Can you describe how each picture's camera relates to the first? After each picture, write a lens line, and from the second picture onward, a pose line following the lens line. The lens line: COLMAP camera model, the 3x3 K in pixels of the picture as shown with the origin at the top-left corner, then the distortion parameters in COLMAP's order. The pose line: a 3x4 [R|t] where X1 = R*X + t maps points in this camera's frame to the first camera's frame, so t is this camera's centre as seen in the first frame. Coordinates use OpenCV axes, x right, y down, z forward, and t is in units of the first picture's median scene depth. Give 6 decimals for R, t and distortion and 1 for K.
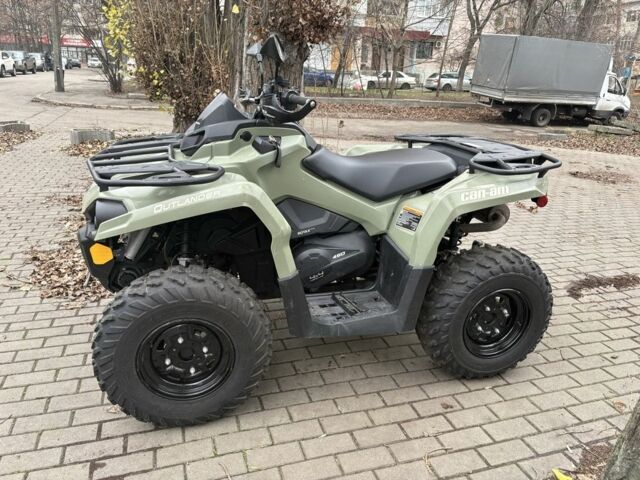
lens RADIAL K [[481.3, 0, 320.0], [0, 481.3, 240.0], [0, 0, 1]] dist [0.054325, -0.063994]
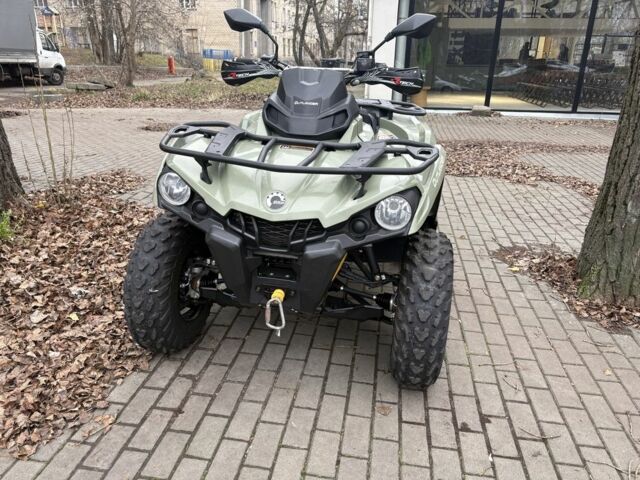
lens RADIAL K [[486.0, 0, 320.0], [0, 486.0, 240.0], [0, 0, 1]] dist [0.012496, 0.004253]
pose [[0.452998, -0.341295, 0.823596, -0.653970], [0.274253, 0.932370, 0.235524, -0.127960], [-0.848280, 0.119182, 0.515963, 0.323463]]
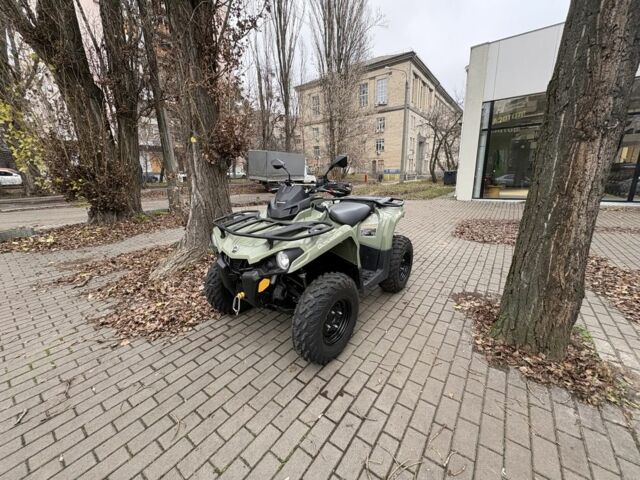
lens RADIAL K [[251.3, 0, 320.0], [0, 251.3, 240.0], [0, 0, 1]] dist [0.001220, 0.000150]
pose [[0.811392, -0.209967, 0.545487, -0.415580], [0.239997, 0.970631, 0.016625, -0.050670], [-0.532958, 0.117426, 0.837954, 0.081046]]
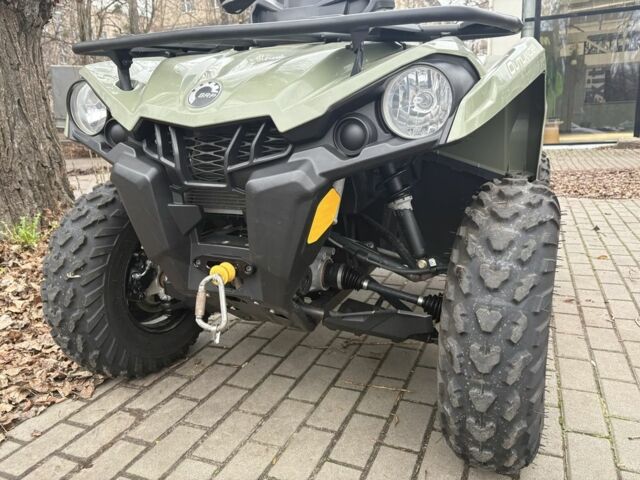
lens RADIAL K [[479.6, 0, 338.1], [0, 479.6, 241.9], [0, 0, 1]] dist [0.003122, -0.001456]
pose [[0.639064, -0.243994, 0.729428, -0.440826], [0.291352, 0.954472, 0.064012, 0.013597], [-0.711837, 0.171613, 0.681056, 0.381221]]
